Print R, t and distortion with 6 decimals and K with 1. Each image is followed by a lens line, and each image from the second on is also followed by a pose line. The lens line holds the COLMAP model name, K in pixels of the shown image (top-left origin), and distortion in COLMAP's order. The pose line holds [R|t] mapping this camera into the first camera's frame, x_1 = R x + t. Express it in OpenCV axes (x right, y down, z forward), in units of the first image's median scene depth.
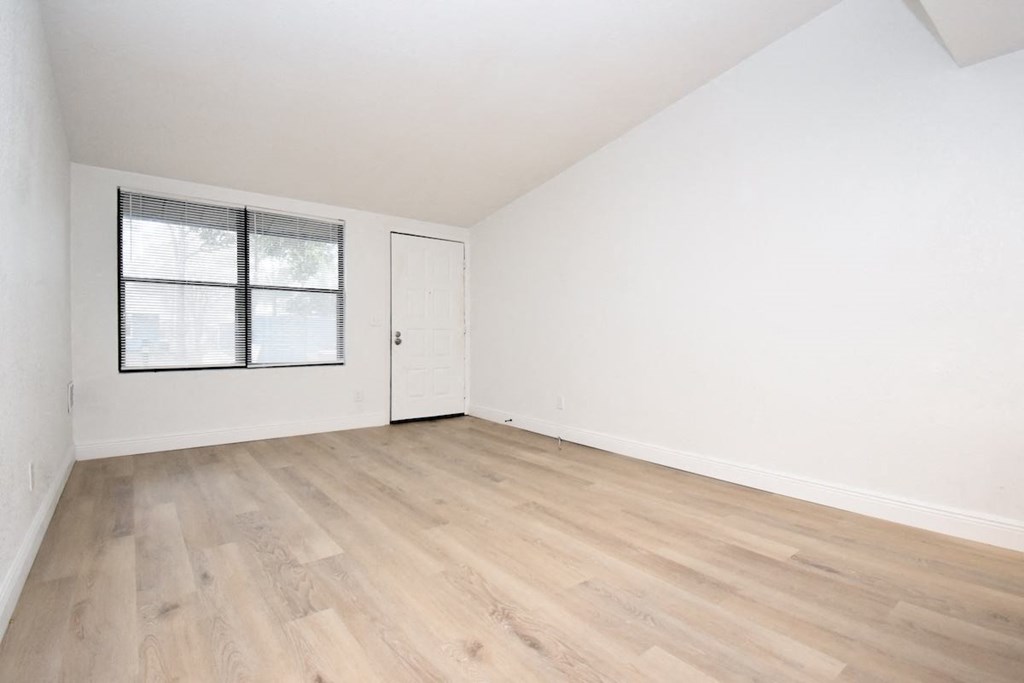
lens RADIAL K [[473.9, 0, 517.5], [0, 473.9, 342.8], [0, 0, 1]] dist [-0.001692, -0.000359]
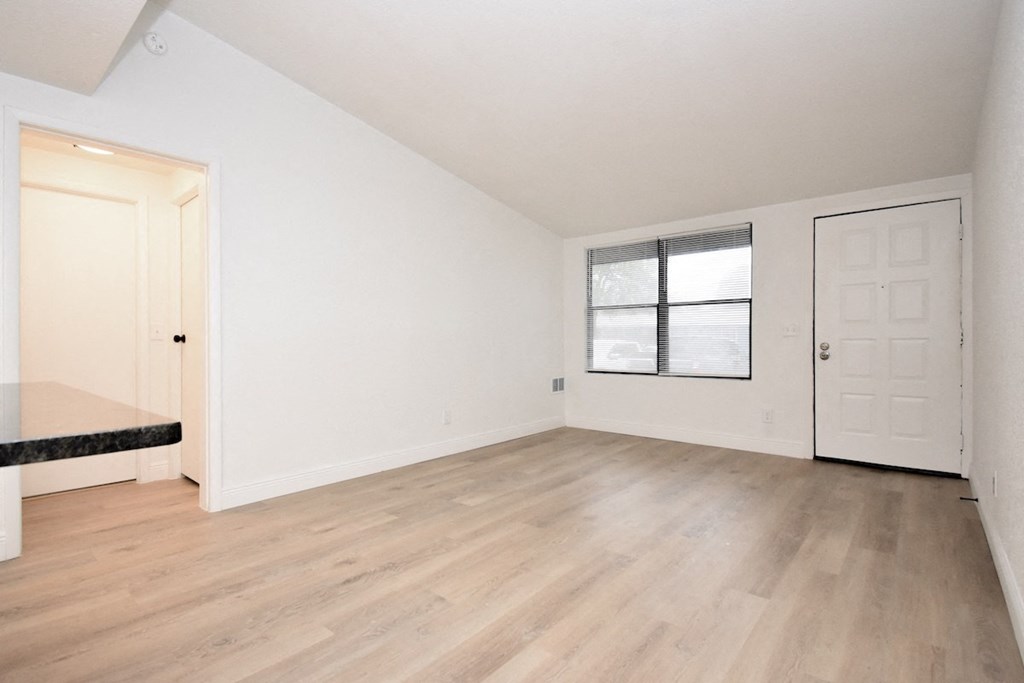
lens RADIAL K [[486.1, 0, 512.0], [0, 486.1, 341.5], [0, 0, 1]] dist [-0.005151, -0.000446]
pose [[0.197091, -0.006065, -0.980366, 0.545111], [-0.014431, 0.999855, -0.009086, -0.014323], [0.980279, 0.015938, 0.196975, 0.430828]]
